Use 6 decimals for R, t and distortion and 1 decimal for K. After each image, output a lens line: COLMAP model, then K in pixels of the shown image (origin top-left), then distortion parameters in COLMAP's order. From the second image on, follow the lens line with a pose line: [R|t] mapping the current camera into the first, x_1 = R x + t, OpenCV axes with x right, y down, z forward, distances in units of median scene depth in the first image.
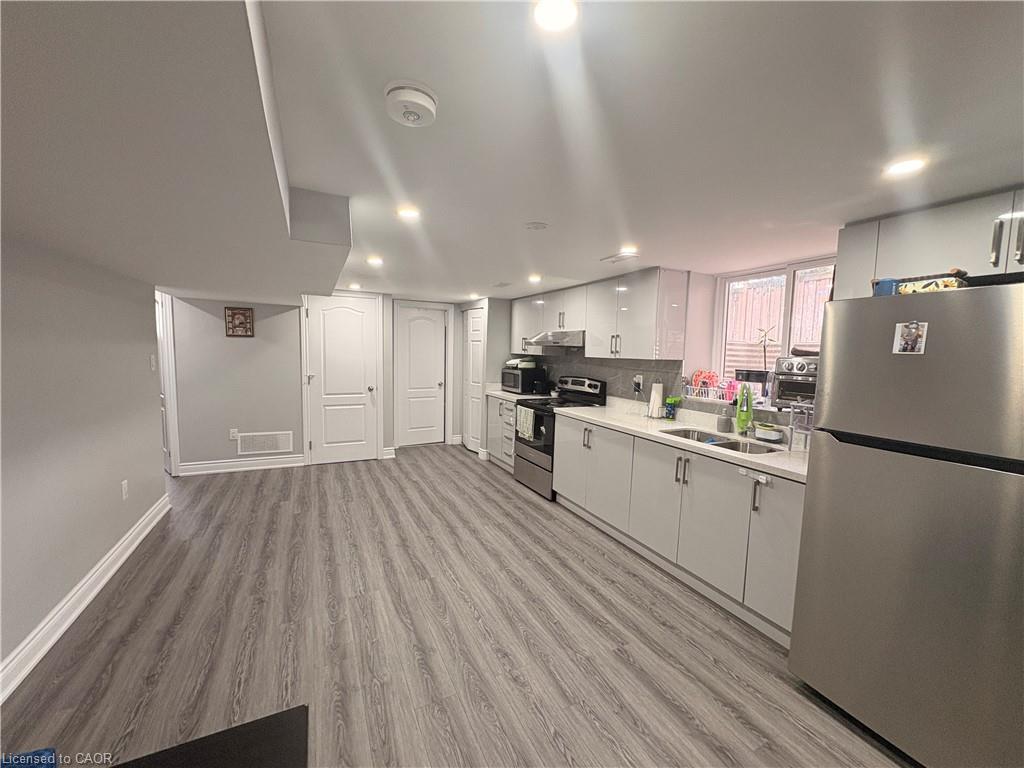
lens RADIAL K [[406.8, 0, 513.3], [0, 406.8, 384.9], [0, 0, 1]] dist [0.000576, 0.000243]
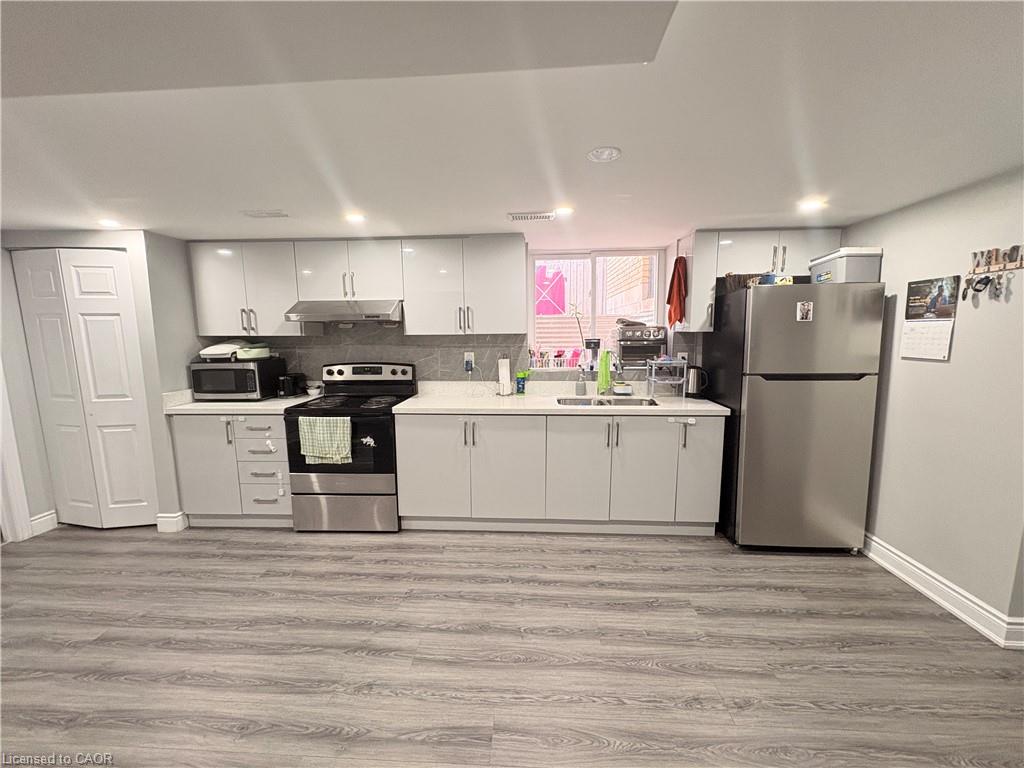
lens RADIAL K [[406.8, 0, 513.3], [0, 406.8, 384.9], [0, 0, 1]] dist [0.000576, 0.000243]
pose [[0.493347, -0.147285, 0.857272, -0.480743], [0.094509, 0.988802, 0.115494, -0.054174], [-0.864683, 0.024041, 0.501742, 0.531144]]
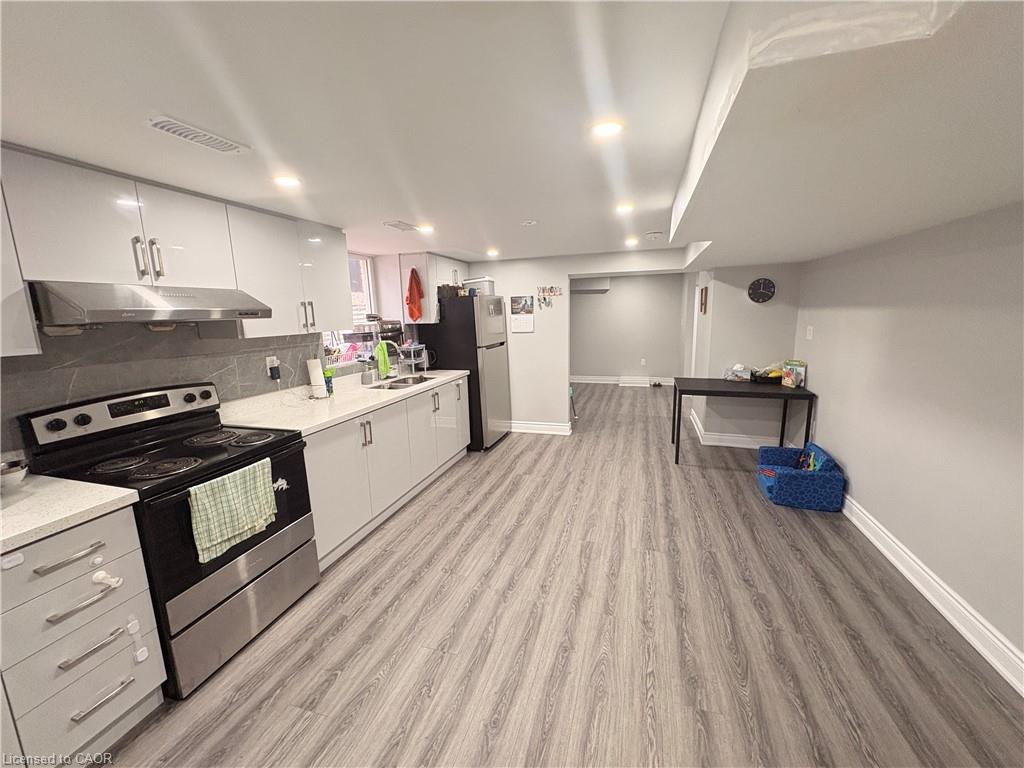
lens RADIAL K [[406.8, 0, 513.3], [0, 406.8, 384.9], [0, 0, 1]] dist [0.000576, 0.000243]
pose [[-0.720766, -0.130282, 0.680826, -0.578282], [0.065709, 0.964915, 0.254208, -0.150552], [-0.690057, 0.227961, -0.686917, 1.380131]]
